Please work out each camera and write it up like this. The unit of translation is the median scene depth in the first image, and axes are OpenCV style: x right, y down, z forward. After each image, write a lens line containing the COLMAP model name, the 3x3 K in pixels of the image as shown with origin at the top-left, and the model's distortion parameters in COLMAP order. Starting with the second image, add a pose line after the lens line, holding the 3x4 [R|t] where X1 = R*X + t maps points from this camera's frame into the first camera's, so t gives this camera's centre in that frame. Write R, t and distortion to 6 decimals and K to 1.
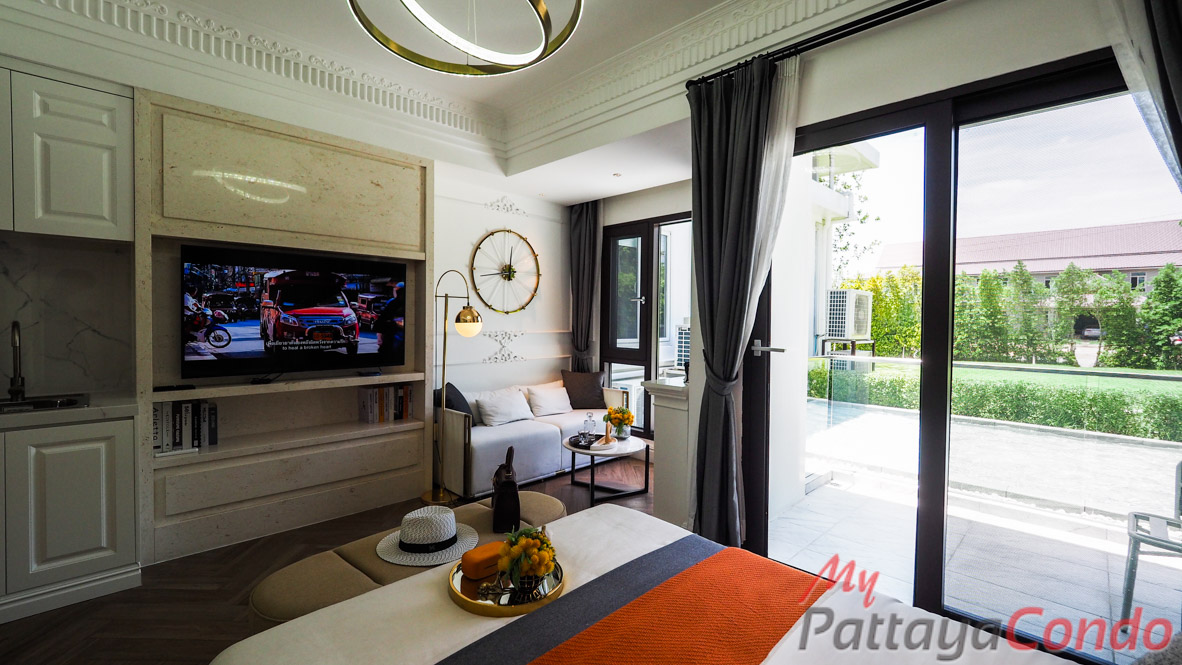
lens RADIAL K [[502.5, 0, 582.7], [0, 502.5, 330.0], [0, 0, 1]] dist [-0.002265, 0.000067]
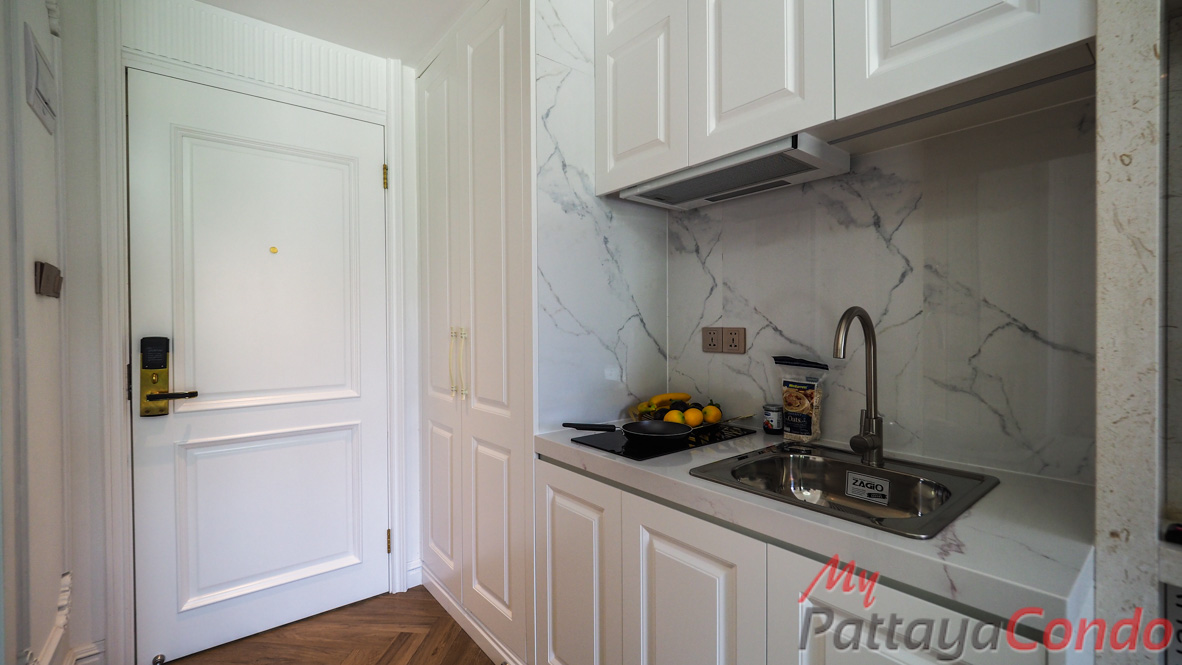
lens RADIAL K [[502.5, 0, 582.7], [0, 502.5, 330.0], [0, 0, 1]] dist [-0.002265, 0.000067]
pose [[-0.094358, -0.007783, -0.995508, -0.518621], [-0.028692, 0.999575, -0.005095, 0.014526], [0.995125, 0.028083, -0.094542, 0.667873]]
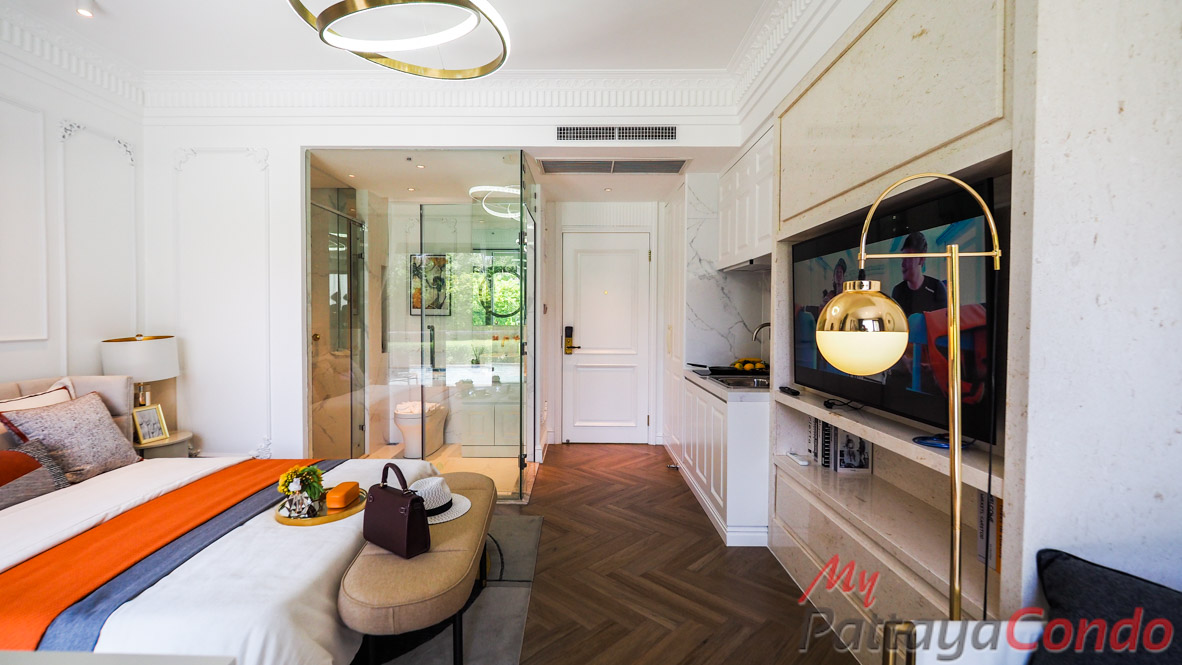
lens RADIAL K [[502.5, 0, 582.7], [0, 502.5, 330.0], [0, 0, 1]] dist [-0.002265, 0.000067]
pose [[-0.687000, -0.001129, -0.726656, 0.180843], [-0.042609, 0.998341, 0.038732, -0.023774], [0.725407, 0.057571, -0.685909, 1.345940]]
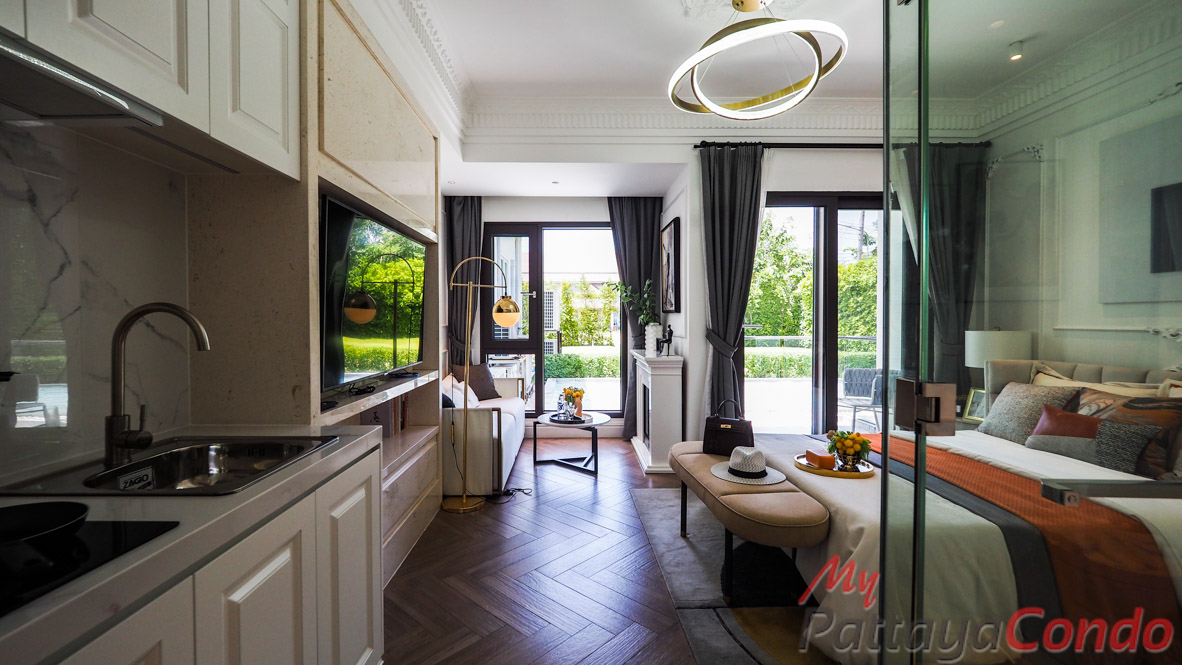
lens RADIAL K [[502.5, 0, 582.7], [0, 502.5, 330.0], [0, 0, 1]] dist [-0.002265, 0.000067]
pose [[0.678680, -0.026722, 0.733948, -1.048912], [0.025686, 0.999590, 0.012642, 0.012633], [-0.733985, 0.010272, 0.679088, 0.278965]]
